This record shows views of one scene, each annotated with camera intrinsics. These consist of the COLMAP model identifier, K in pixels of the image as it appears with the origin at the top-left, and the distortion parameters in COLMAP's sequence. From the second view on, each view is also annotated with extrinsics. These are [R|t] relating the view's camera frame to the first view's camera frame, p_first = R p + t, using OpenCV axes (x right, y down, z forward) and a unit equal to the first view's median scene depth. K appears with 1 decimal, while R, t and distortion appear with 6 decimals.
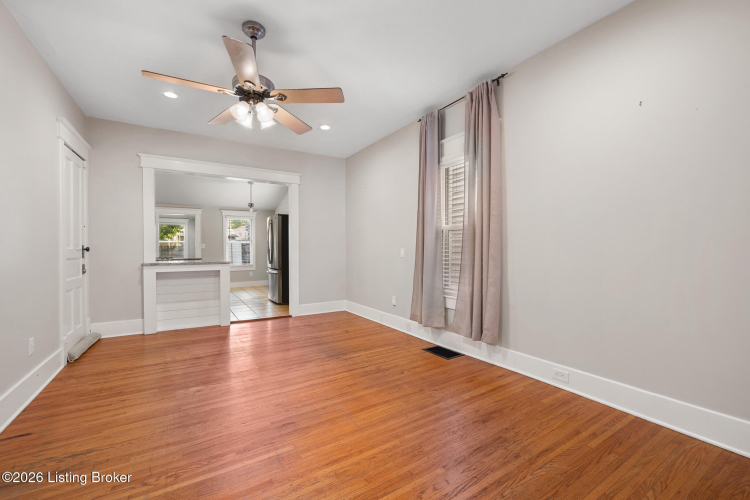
lens RADIAL K [[312.0, 0, 378.1], [0, 312.0, 249.1], [0, 0, 1]] dist [-0.001679, -0.000188]
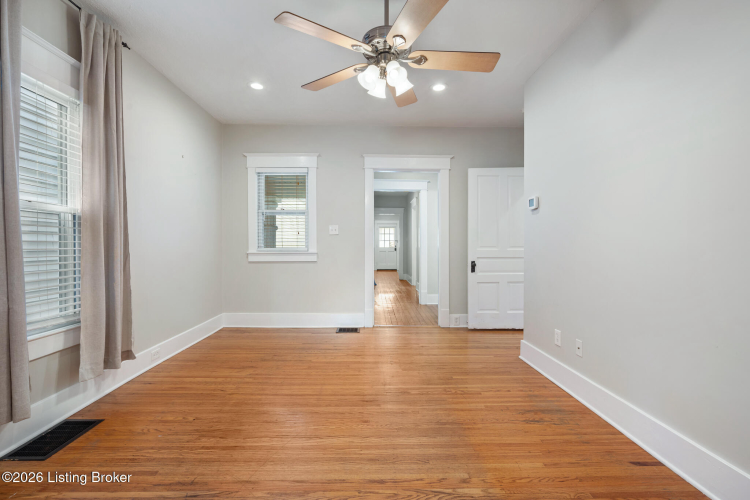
lens RADIAL K [[336.8, 0, 375.0], [0, 336.8, 250.0], [0, 0, 1]] dist [-0.001145, -0.000149]
pose [[-0.855305, -0.004525, 0.518106, -0.618149], [0.003249, 0.999895, 0.014096, 0.000239], [-0.518115, 0.013740, -0.855200, 1.328426]]
